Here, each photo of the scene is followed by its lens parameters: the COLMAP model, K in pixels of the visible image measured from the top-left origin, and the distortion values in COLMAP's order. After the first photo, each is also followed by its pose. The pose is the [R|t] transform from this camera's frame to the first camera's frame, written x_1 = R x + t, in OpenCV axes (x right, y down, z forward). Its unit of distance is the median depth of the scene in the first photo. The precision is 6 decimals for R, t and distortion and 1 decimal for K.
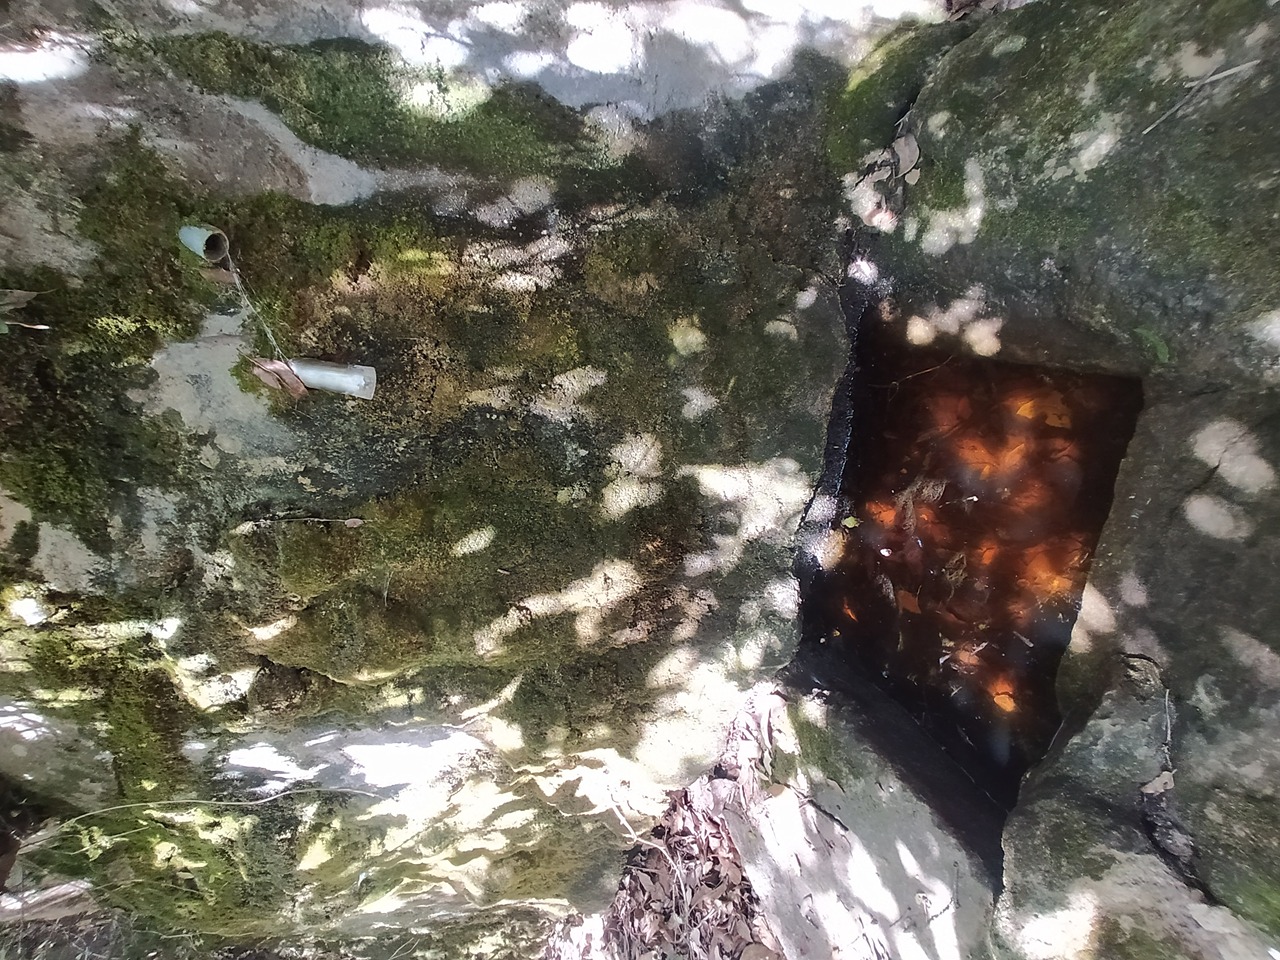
lens RADIAL K [[573.9, 0, 642.4], [0, 573.9, 478.8], [0, 0, 1]] dist [-0.015011, 0.002699]
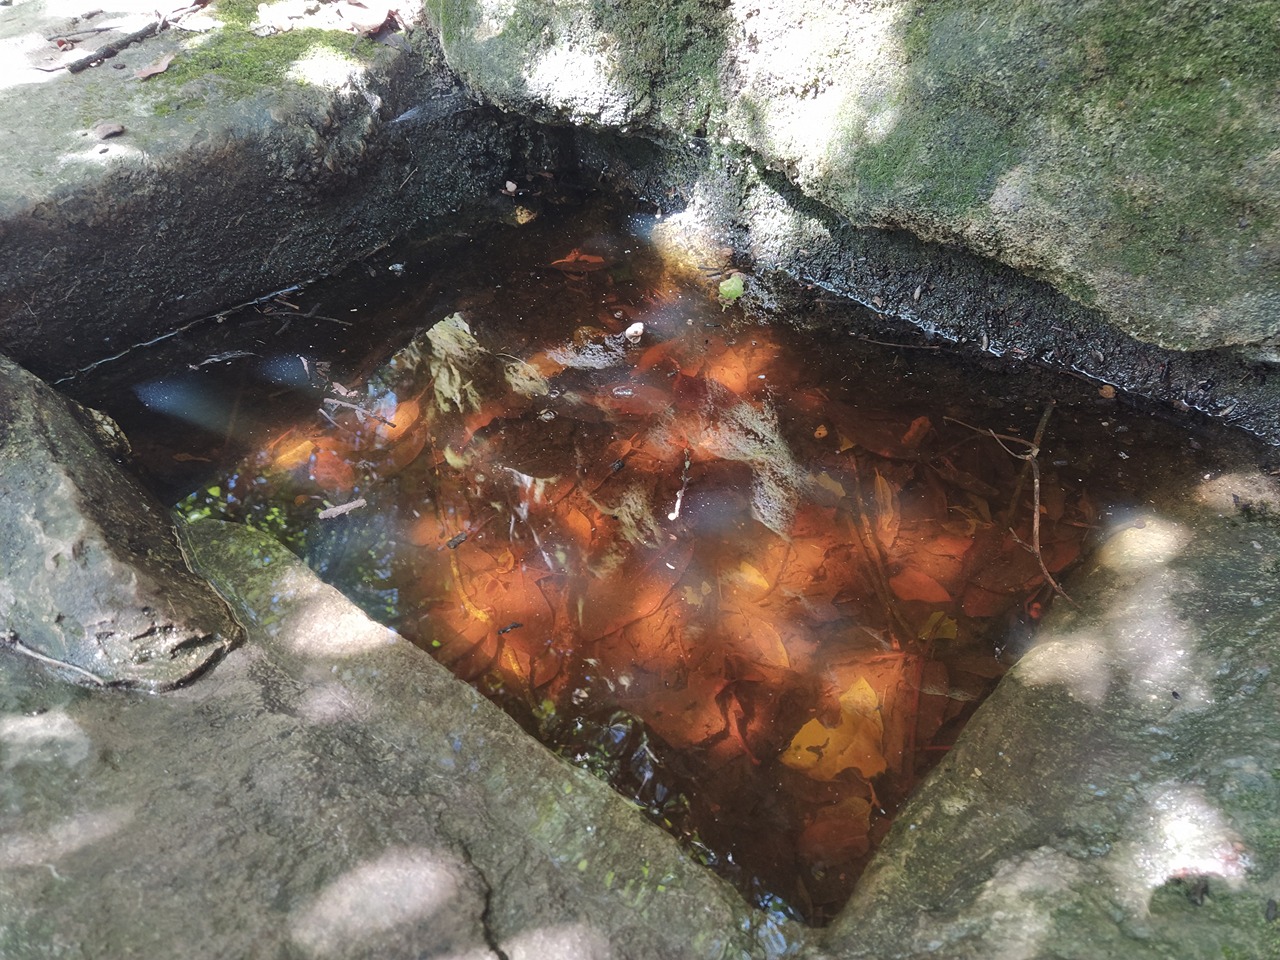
lens RADIAL K [[989.7, 0, 642.3], [0, 989.7, 477.6], [0, 0, 1]] dist [0.016920, 0.006565]
pose [[-0.159469, 0.911449, 0.379250, 0.271442], [-0.915047, -0.280643, 0.289704, -0.140604], [0.370484, -0.300832, 0.878773, 0.339554]]
